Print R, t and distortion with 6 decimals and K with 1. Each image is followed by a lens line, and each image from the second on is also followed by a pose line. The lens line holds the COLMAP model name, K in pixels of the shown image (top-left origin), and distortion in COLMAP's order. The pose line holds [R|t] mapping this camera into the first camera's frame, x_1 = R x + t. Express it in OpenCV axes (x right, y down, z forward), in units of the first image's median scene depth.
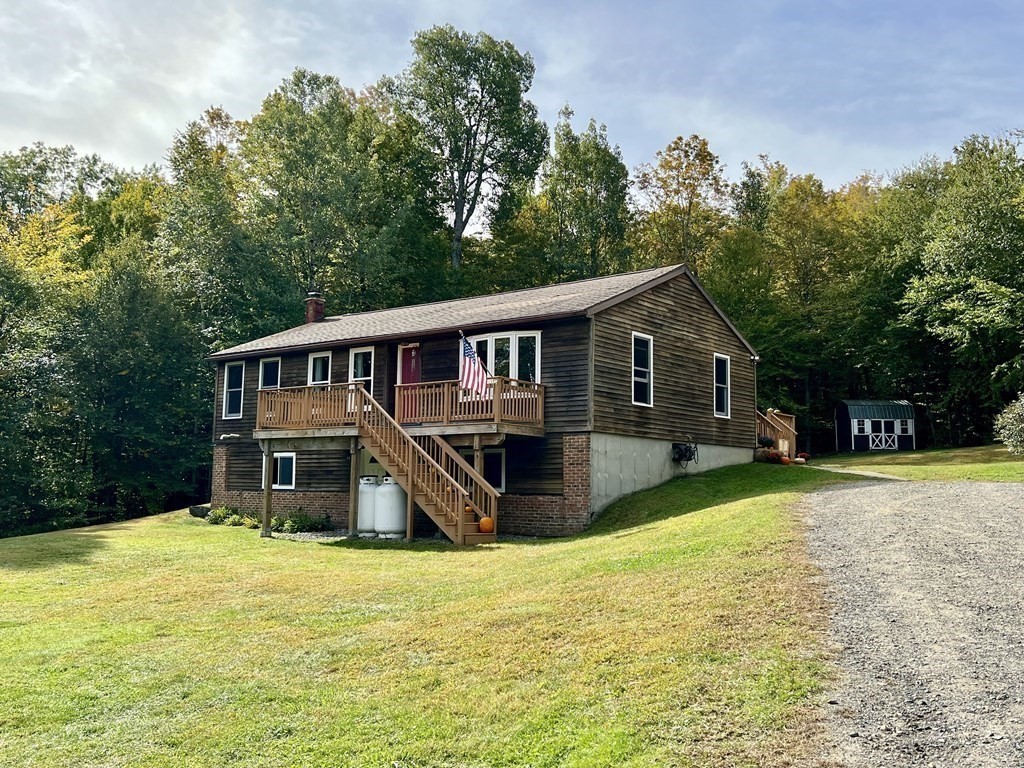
lens RADIAL K [[948.8, 0, 512.0], [0, 948.8, 384.0], [0, 0, 1]] dist [0.007377, 0.018542]
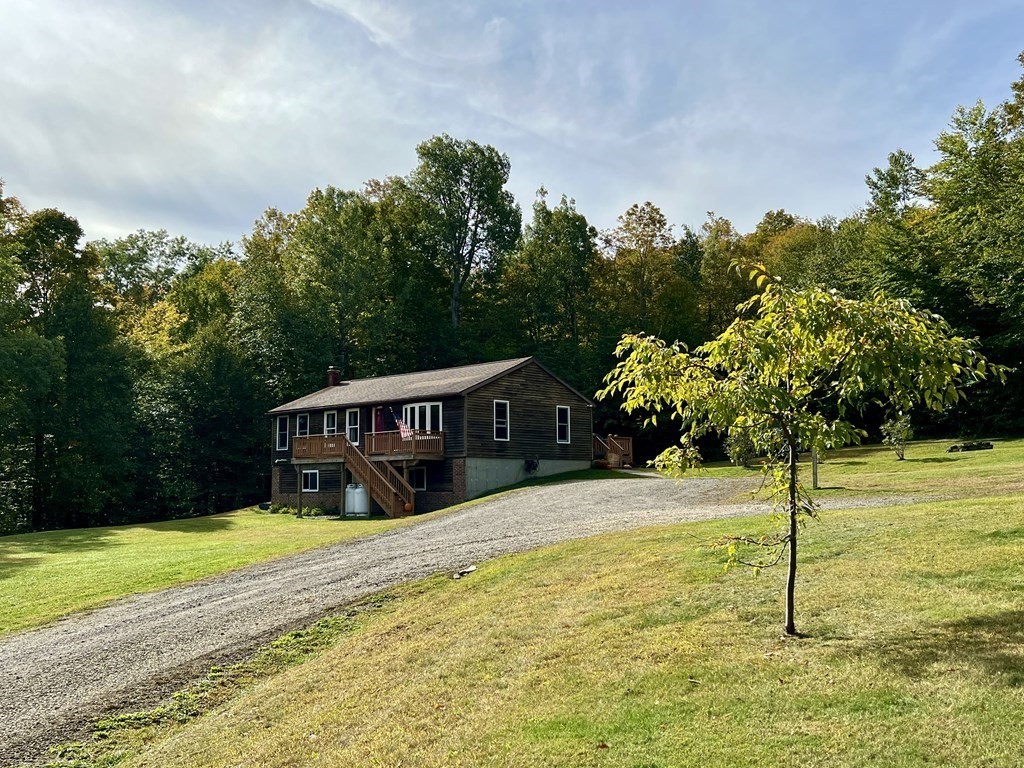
lens RADIAL K [[934.6, 0, 512.0], [0, 934.6, 384.0], [0, 0, 1]] dist [0.000643, -0.005938]
pose [[0.997297, -0.031842, -0.066212, 0.222926], [0.031743, 0.999493, -0.002540, -0.063500], [0.066259, 0.000431, 0.997802, -0.617866]]
